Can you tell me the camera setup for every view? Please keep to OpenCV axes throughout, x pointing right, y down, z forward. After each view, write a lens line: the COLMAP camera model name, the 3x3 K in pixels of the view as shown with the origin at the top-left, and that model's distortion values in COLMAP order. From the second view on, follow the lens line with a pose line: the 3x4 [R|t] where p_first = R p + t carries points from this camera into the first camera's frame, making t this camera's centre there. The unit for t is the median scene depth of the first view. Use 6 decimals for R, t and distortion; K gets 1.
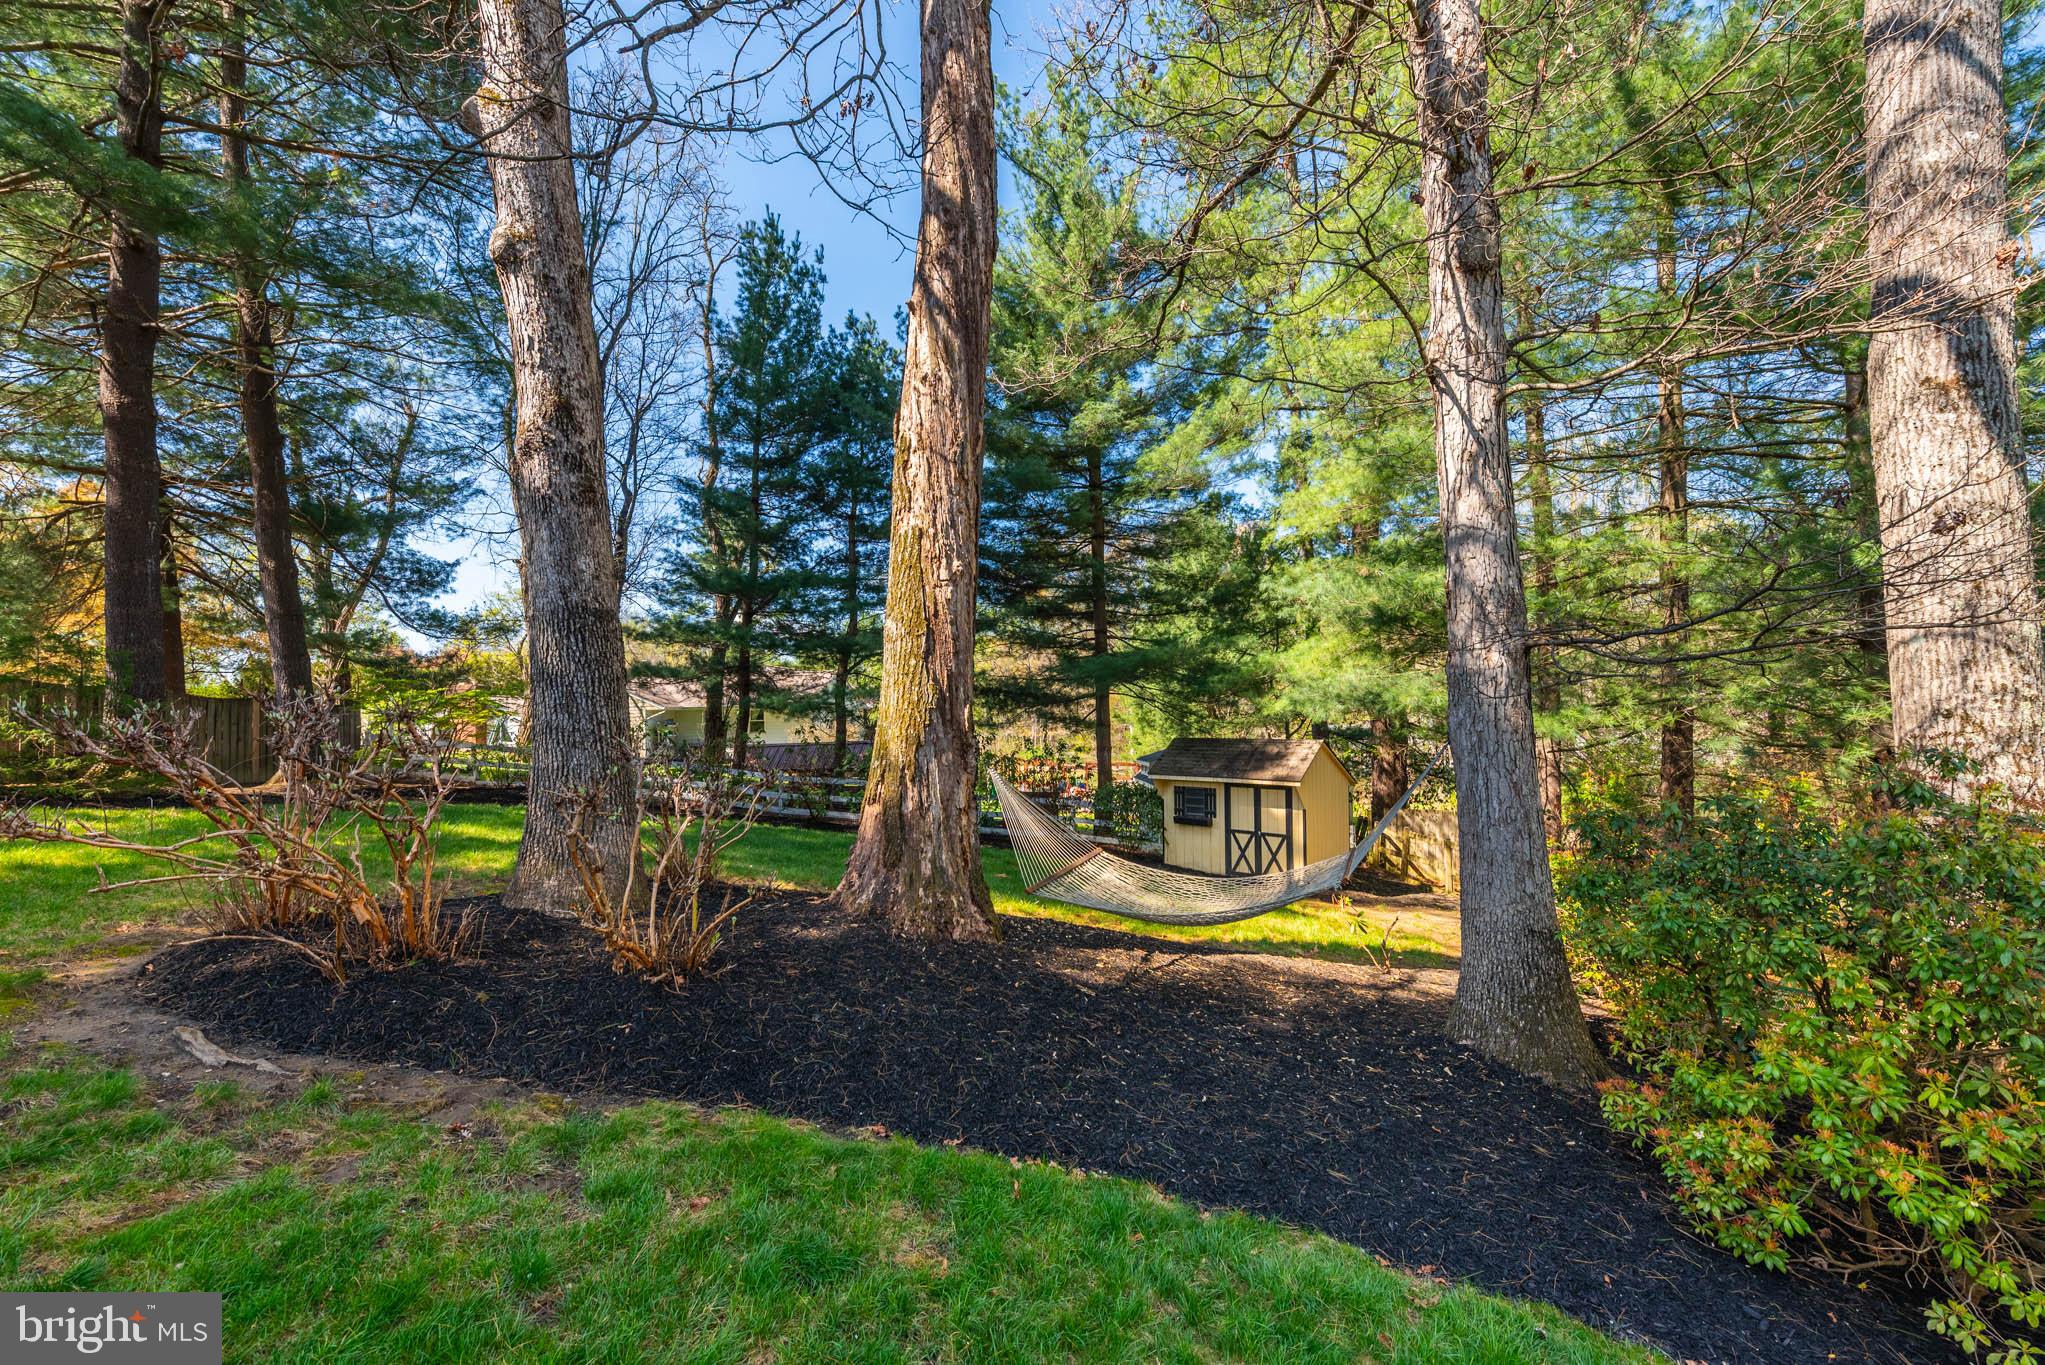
lens RADIAL K [[805.4, 0, 1013.8], [0, 805.4, 731.3], [0, 0, 1]] dist [0.001186, 0.000207]
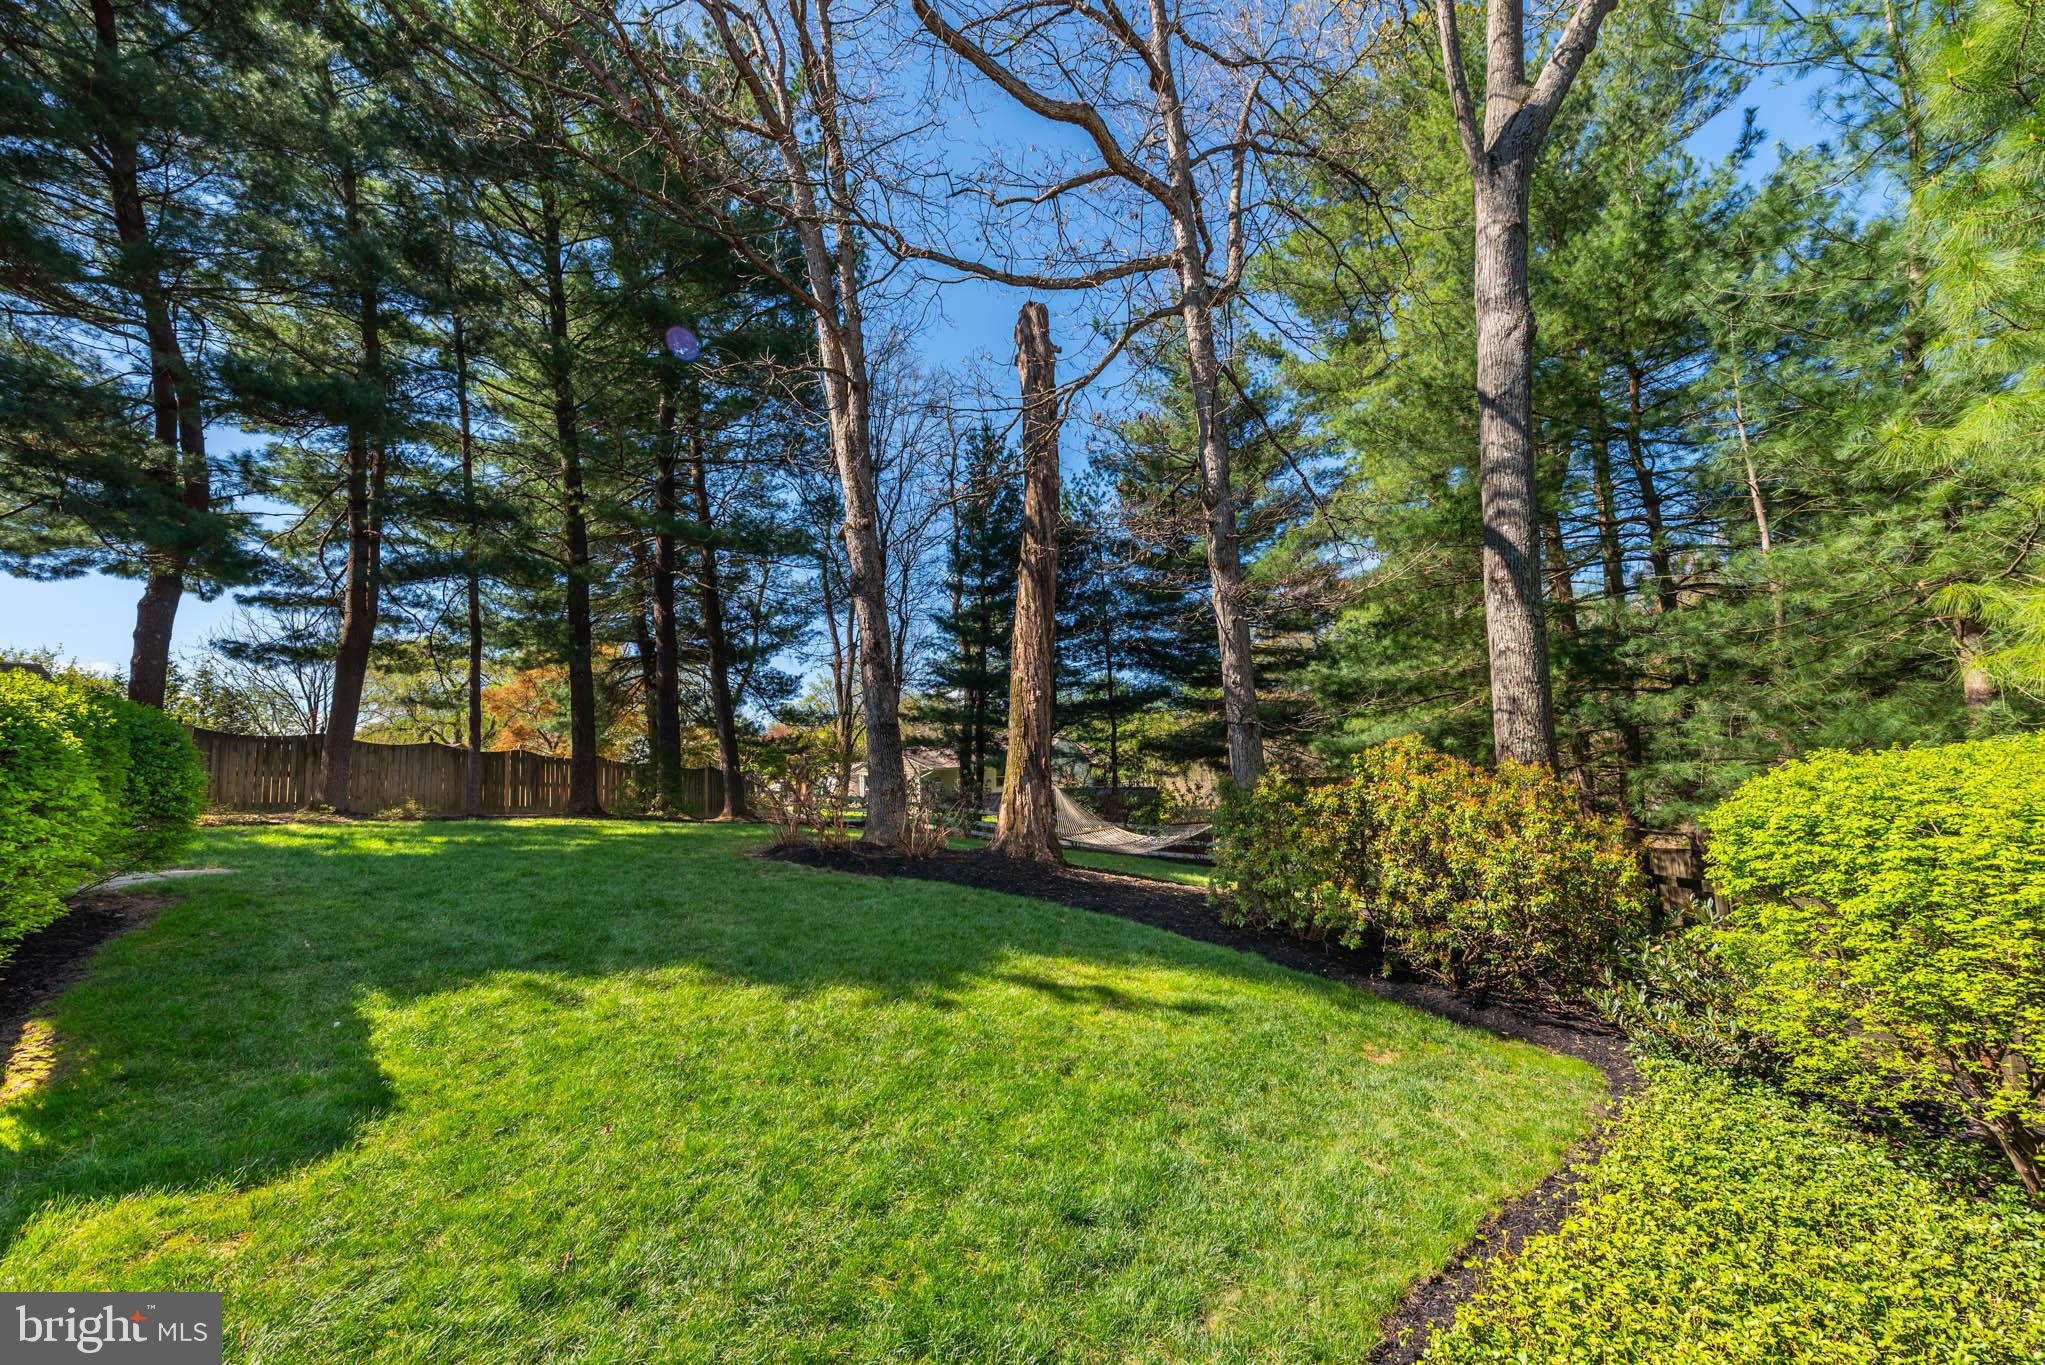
lens RADIAL K [[805.4, 0, 1013.8], [0, 805.4, 731.3], [0, 0, 1]] dist [0.001186, 0.000207]
pose [[0.950860, -0.040020, -0.307024, 0.153733], [0.017685, 0.997013, -0.075188, 0.016839], [0.309116, 0.066064, 0.948727, -0.311133]]
